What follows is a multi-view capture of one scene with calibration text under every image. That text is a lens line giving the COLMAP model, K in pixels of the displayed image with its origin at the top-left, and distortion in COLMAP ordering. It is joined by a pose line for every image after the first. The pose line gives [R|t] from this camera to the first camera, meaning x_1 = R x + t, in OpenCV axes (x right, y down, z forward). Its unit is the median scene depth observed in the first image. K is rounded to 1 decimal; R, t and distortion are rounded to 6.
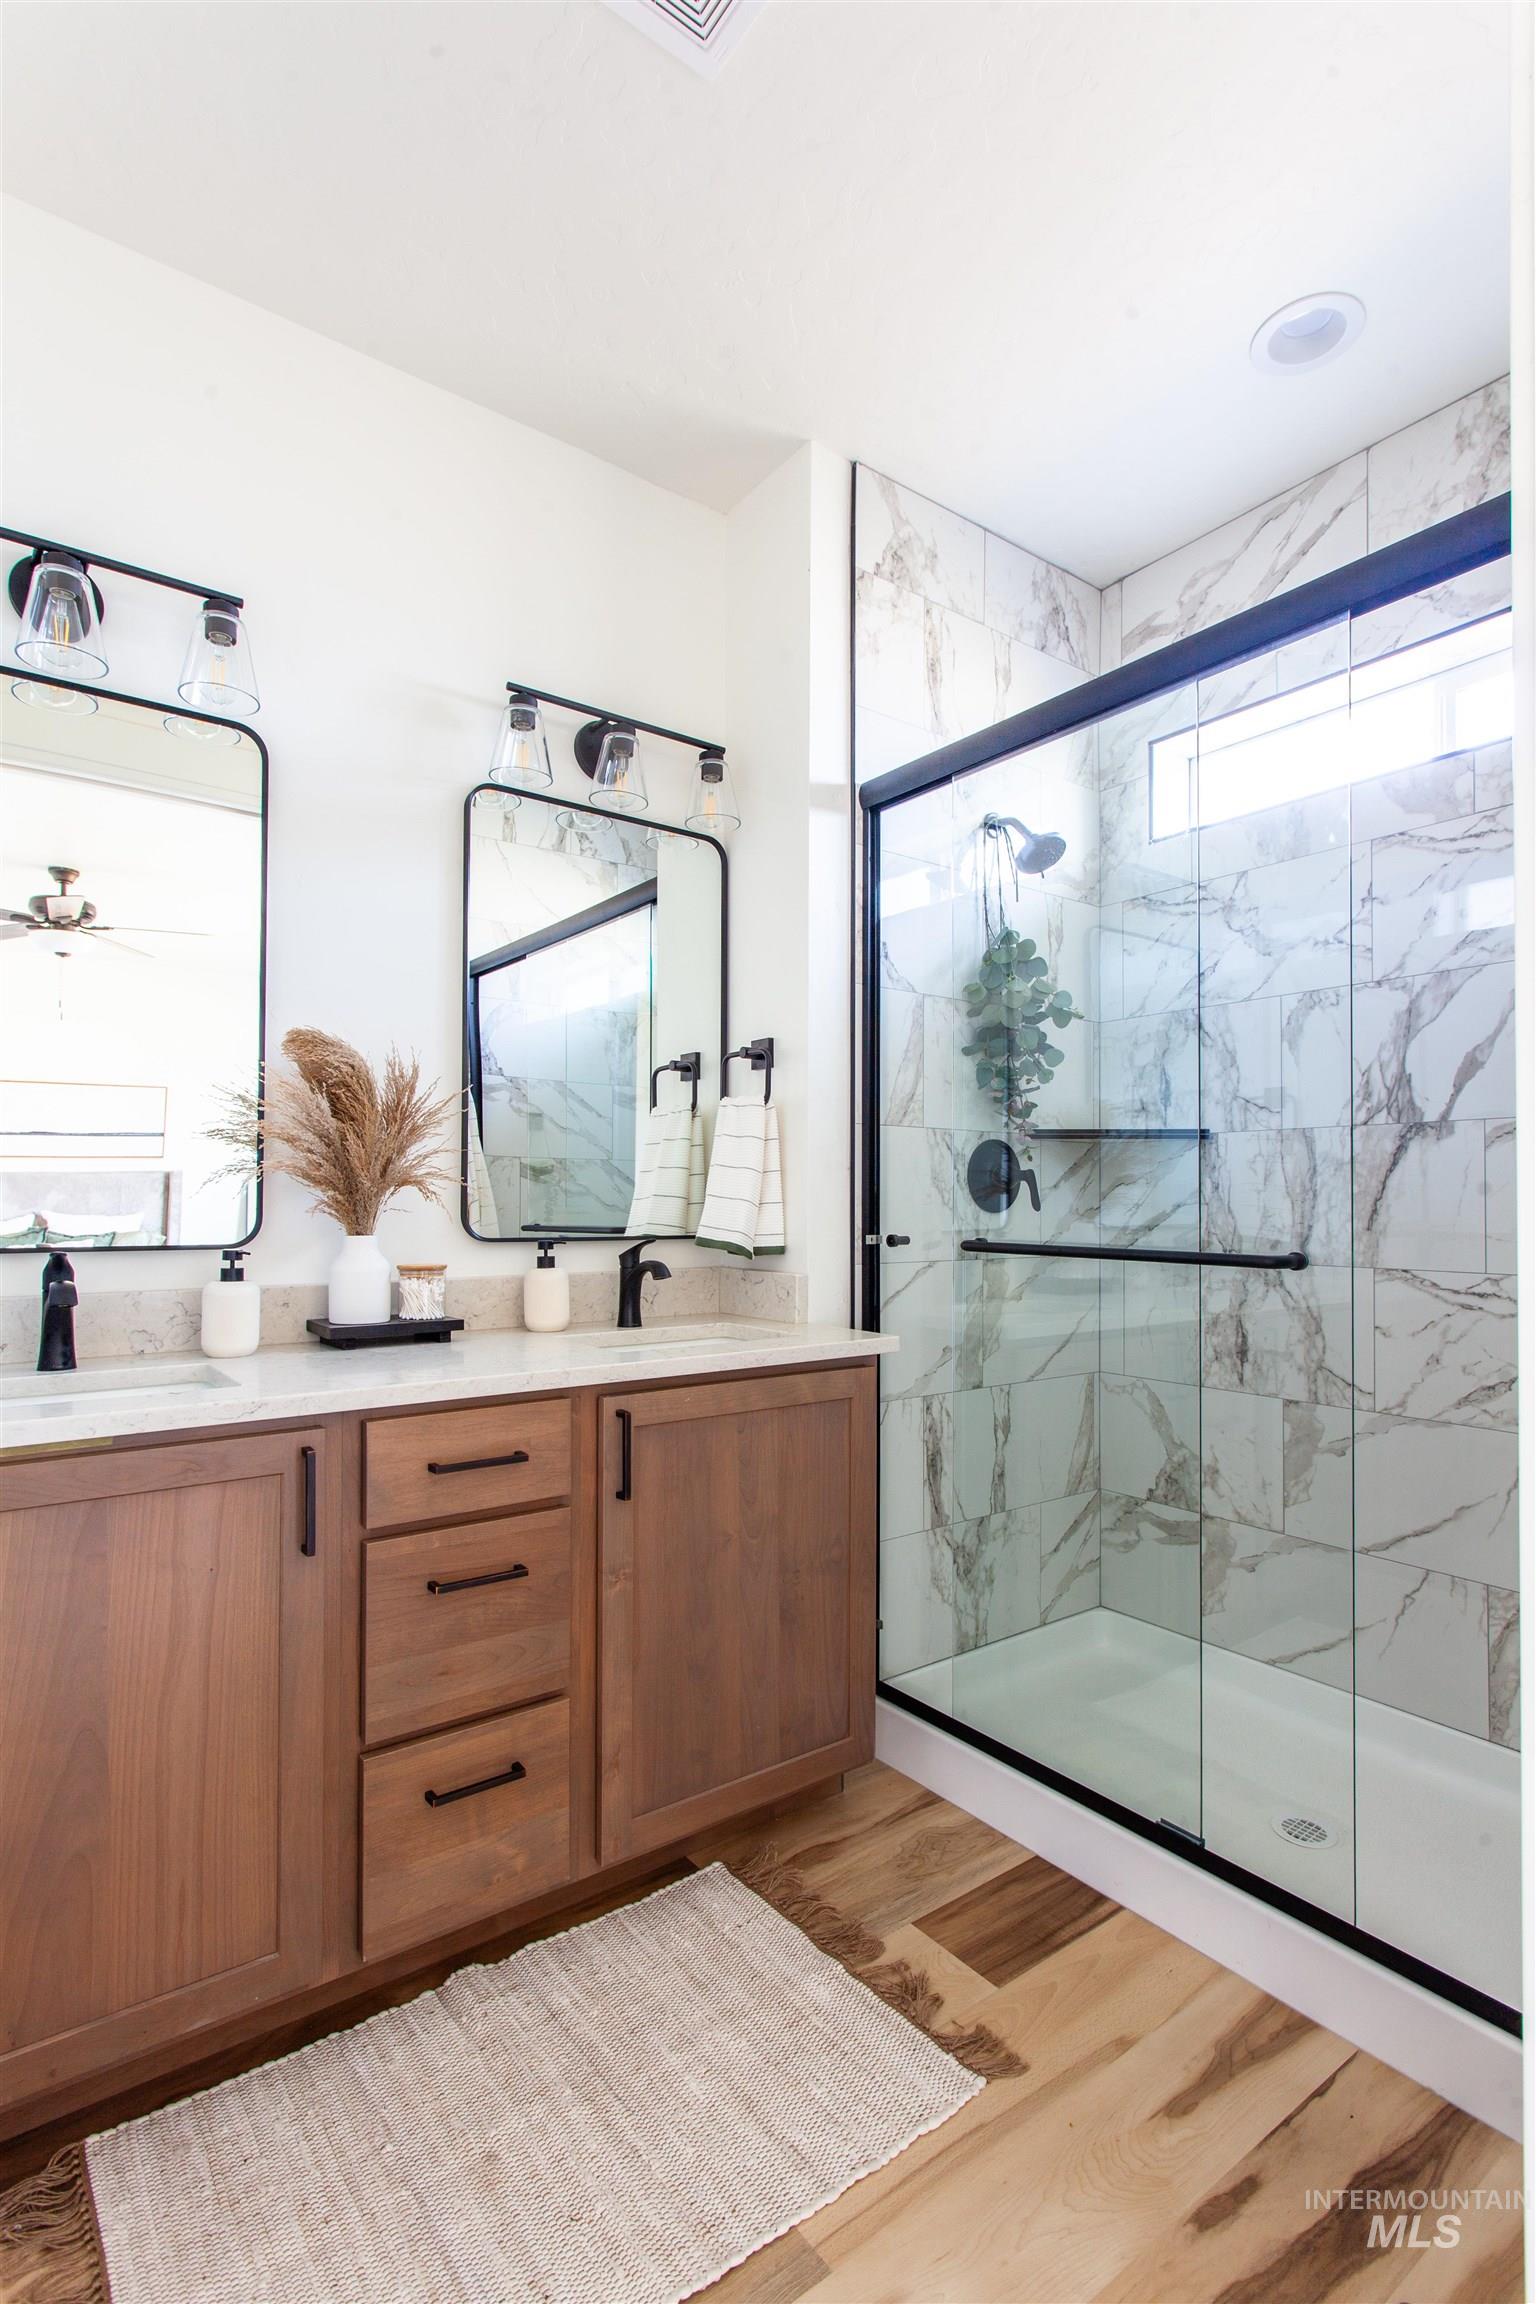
lens RADIAL K [[1107.6, 0, 898.5], [0, 1107.6, 1218.1], [0, 0, 1]] dist [0.004674, 0.000278]
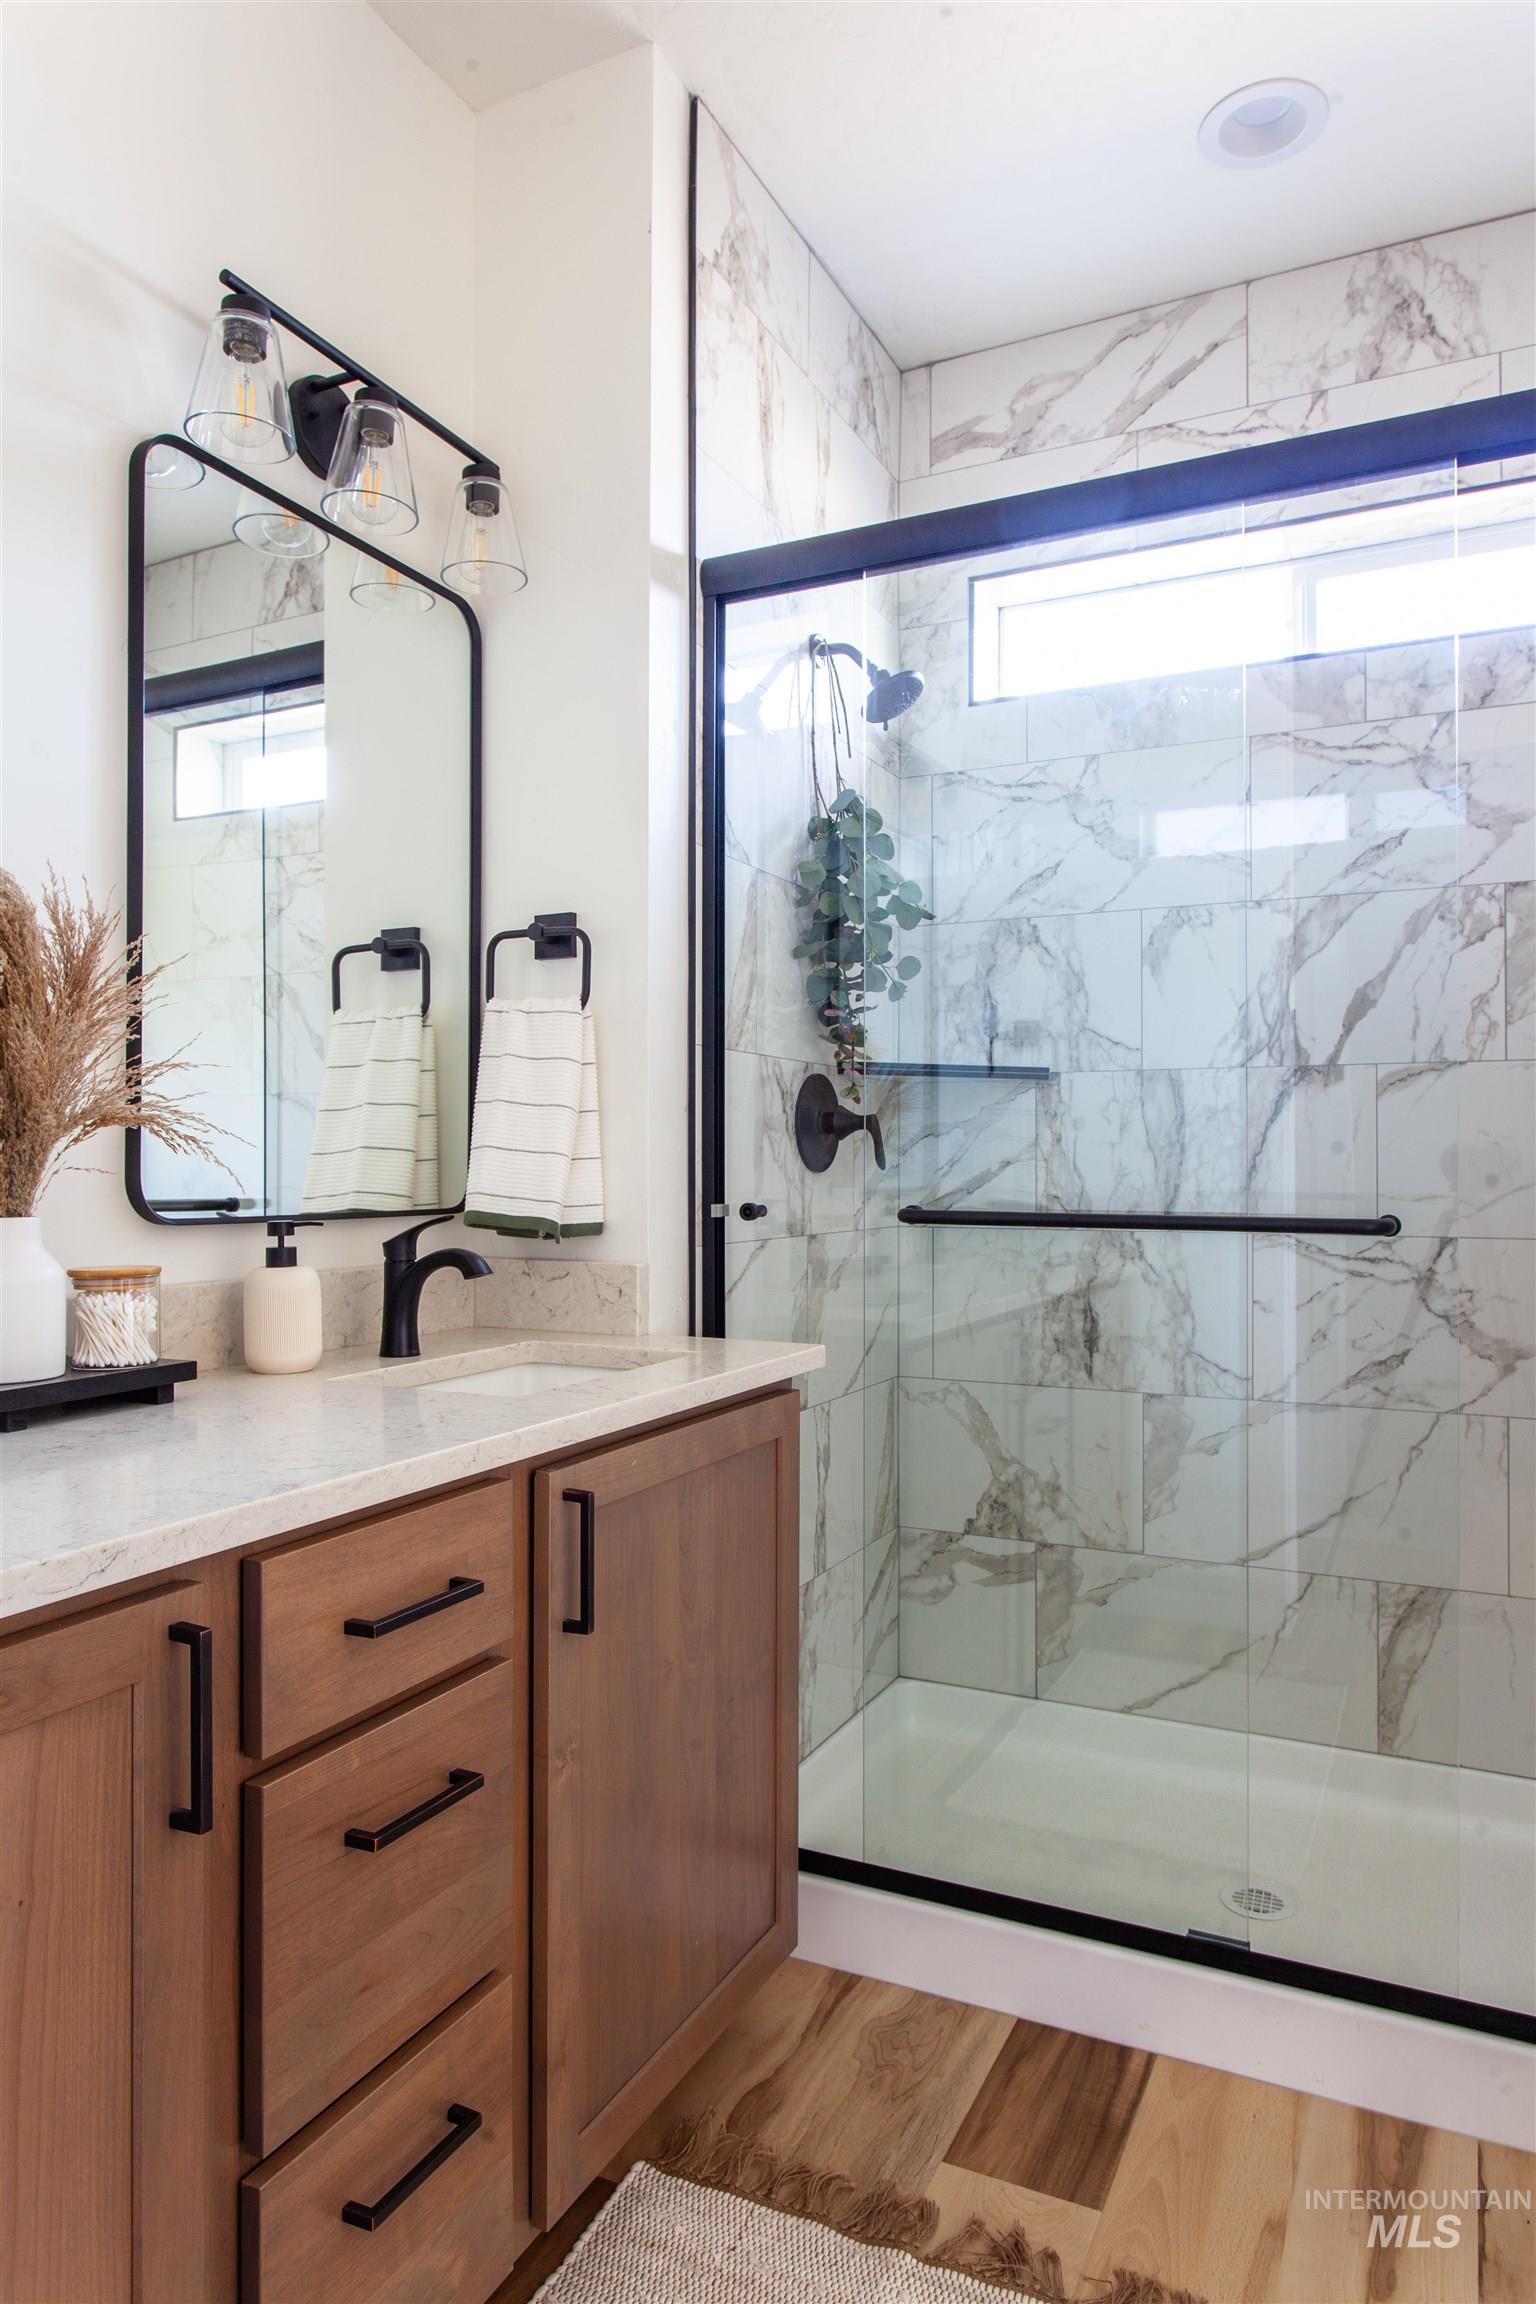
lens RADIAL K [[1375.4, 0, 815.3], [0, 1375.4, 1187.3], [0, 0, 1]] dist [-0.006673, 0.003454]
pose [[0.899635, -0.010255, 0.436523, -0.351434], [0.009519, 0.999947, 0.003873, 0.001912], [-0.436539, 0.000670, 0.899685, 0.189521]]
